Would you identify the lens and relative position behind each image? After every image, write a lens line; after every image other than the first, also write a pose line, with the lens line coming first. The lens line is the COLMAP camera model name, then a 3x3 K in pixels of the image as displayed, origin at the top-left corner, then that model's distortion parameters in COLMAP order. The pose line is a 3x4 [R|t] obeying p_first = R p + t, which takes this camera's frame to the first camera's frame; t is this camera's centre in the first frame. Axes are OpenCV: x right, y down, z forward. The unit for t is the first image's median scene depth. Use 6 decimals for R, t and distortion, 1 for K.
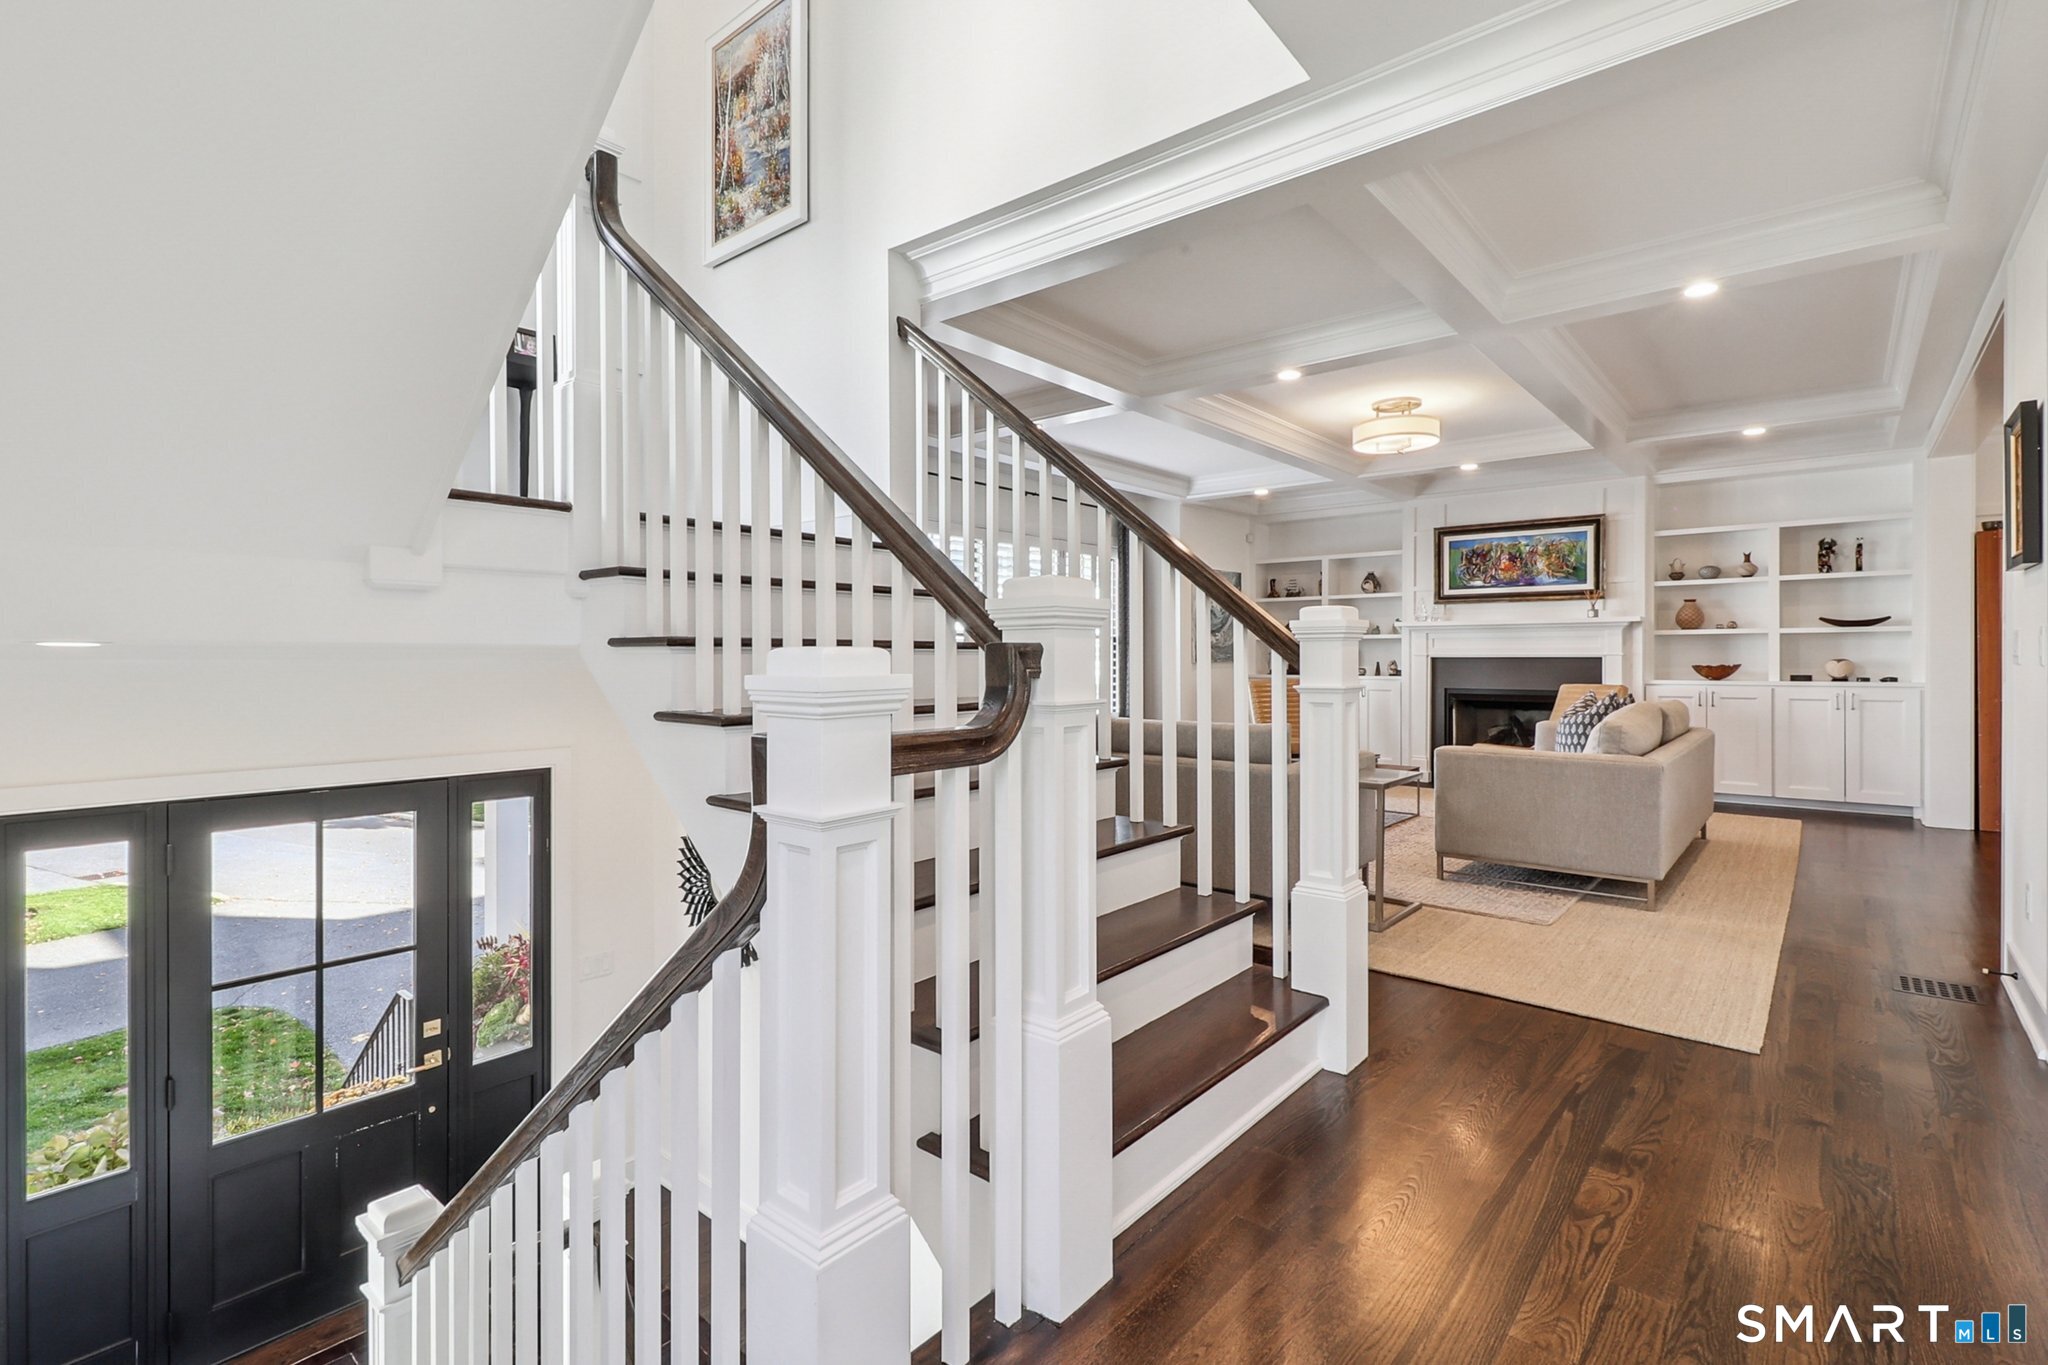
lens RADIAL K [[942.4, 0, 1035.5], [0, 942.4, 659.9], [0, 0, 1]] dist [0.008651, -0.000952]
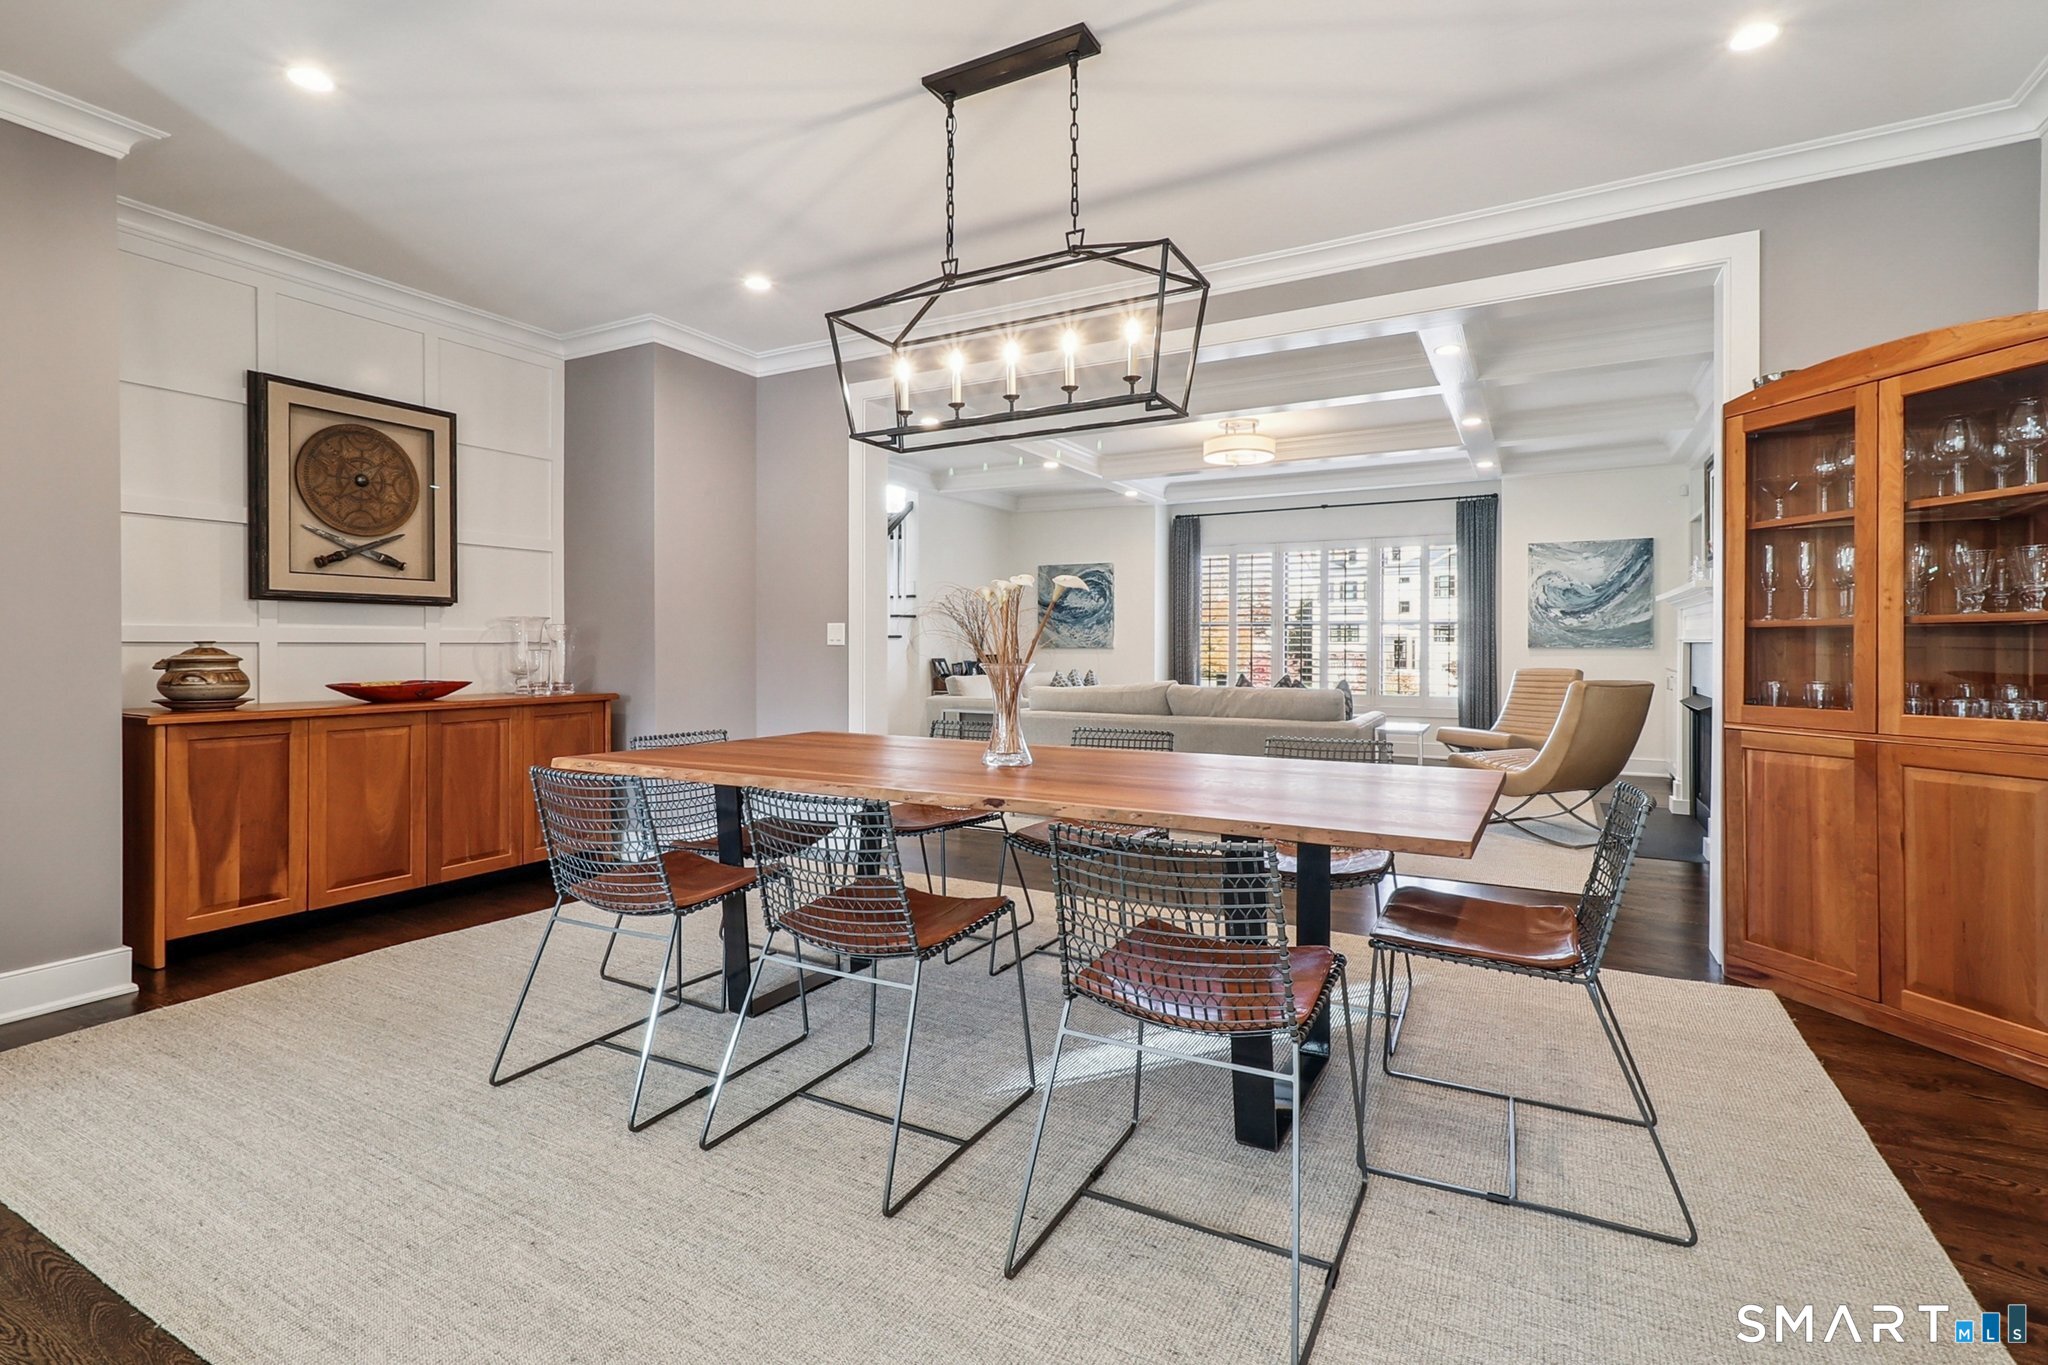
lens RADIAL K [[942.4, 0, 1032.0], [0, 942.4, 644.6], [0, 0, 1]] dist [0.008651, -0.000952]
pose [[0.203654, 0.002077, -0.979041, 1.182668], [-0.005339, 0.999985, 0.001011, 0.001056], [0.979028, 0.005021, 0.203662, 0.416237]]
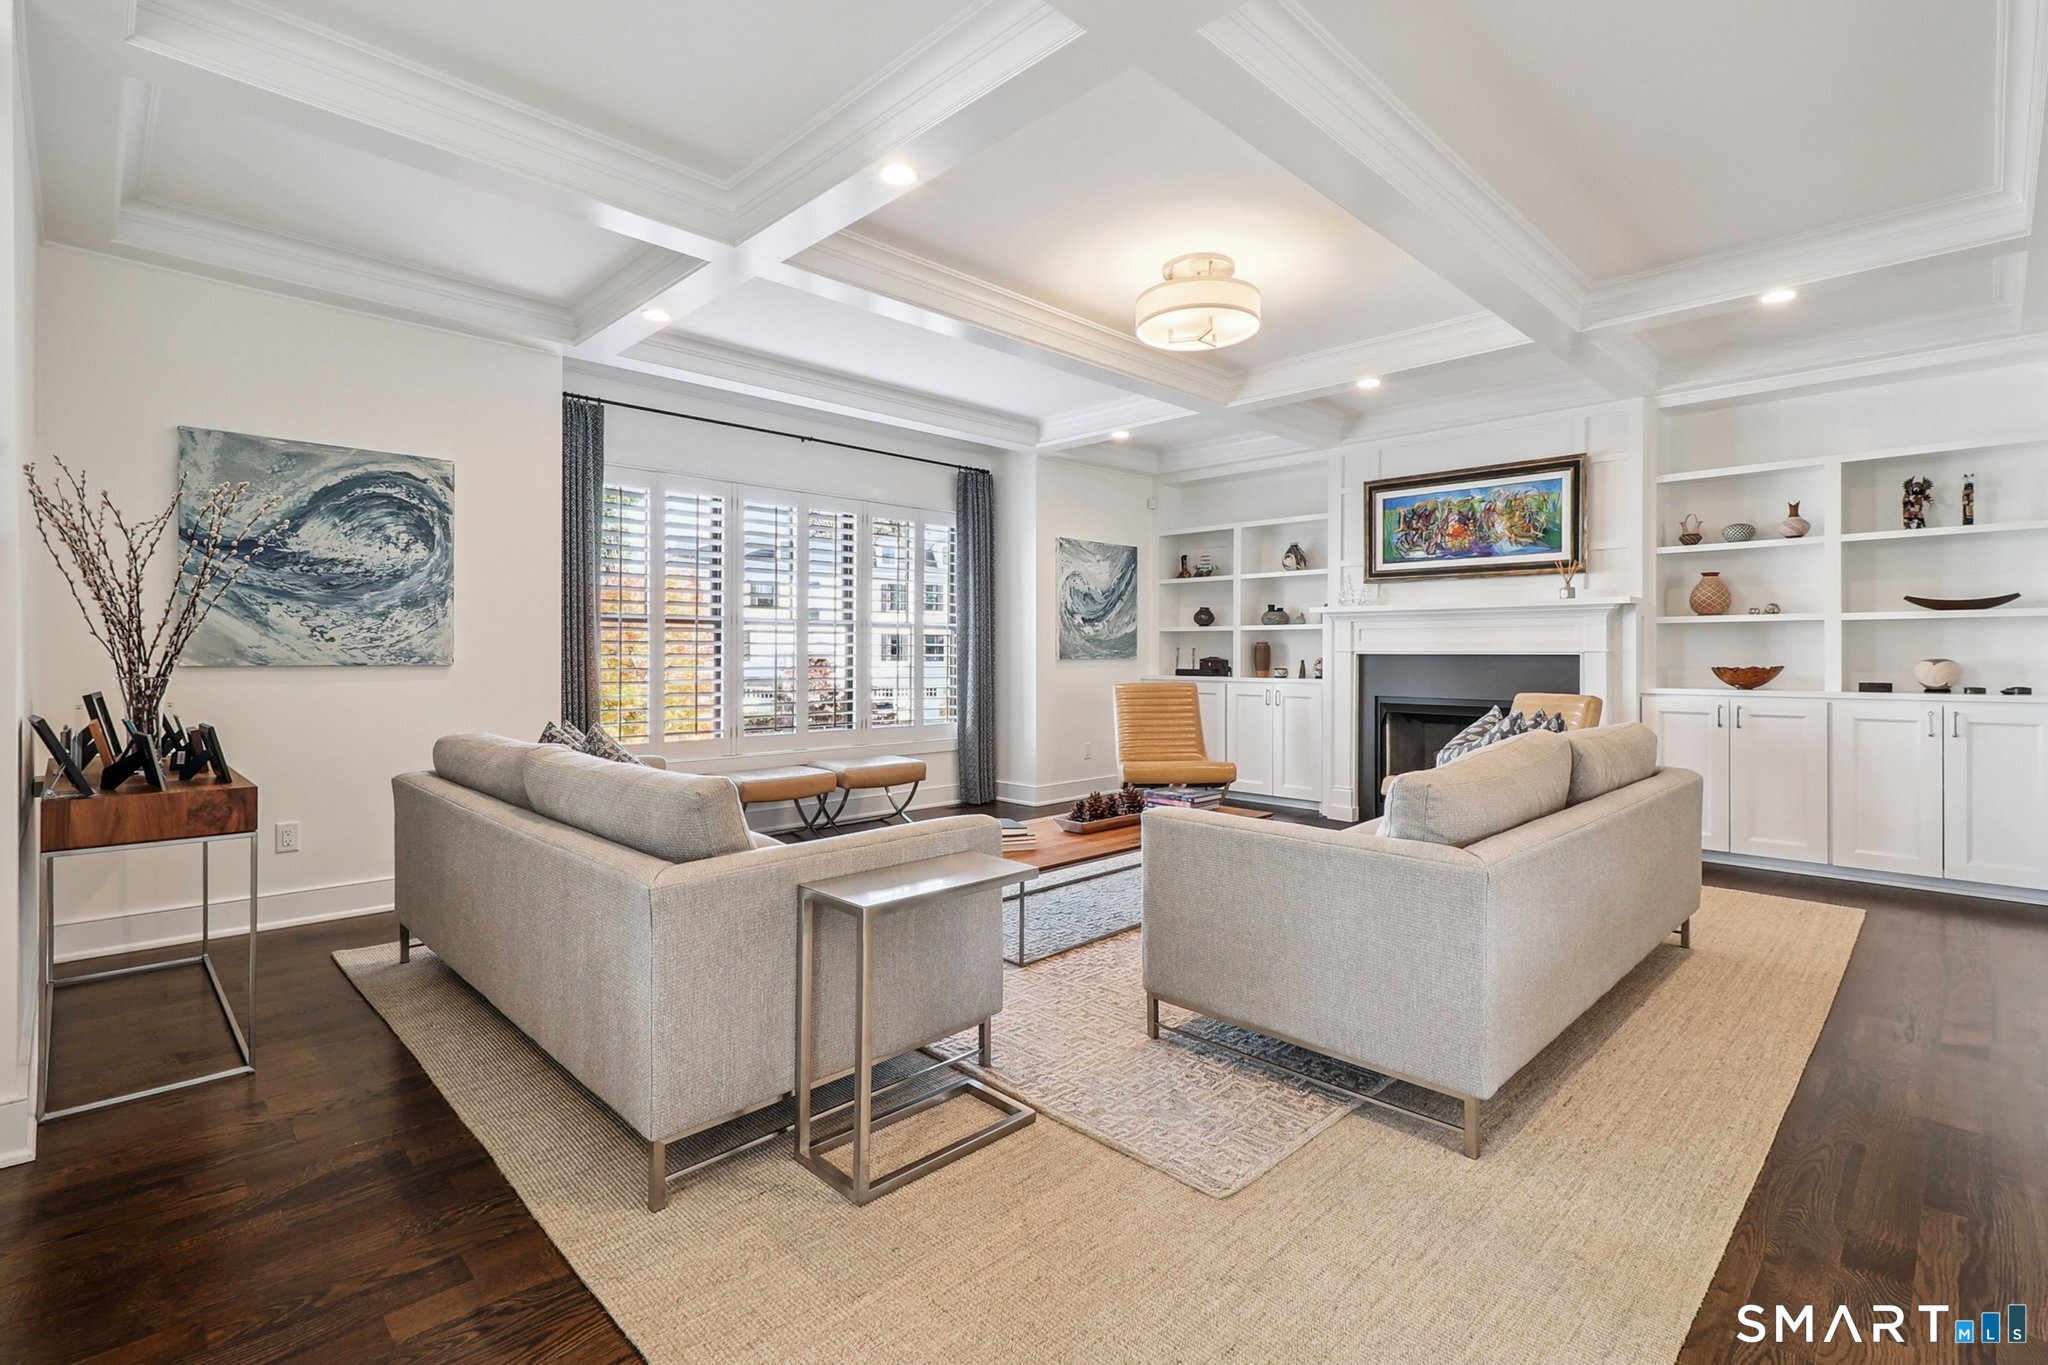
lens RADIAL K [[942.4, 0, 1032.7], [0, 942.4, 650.4], [0, 0, 1]] dist [0.008651, -0.000952]
pose [[0.996252, 0.003240, -0.086441, 0.262310], [-0.003804, 0.999973, -0.006361, -0.000300], [0.086418, 0.006666, 0.996237, 0.270643]]
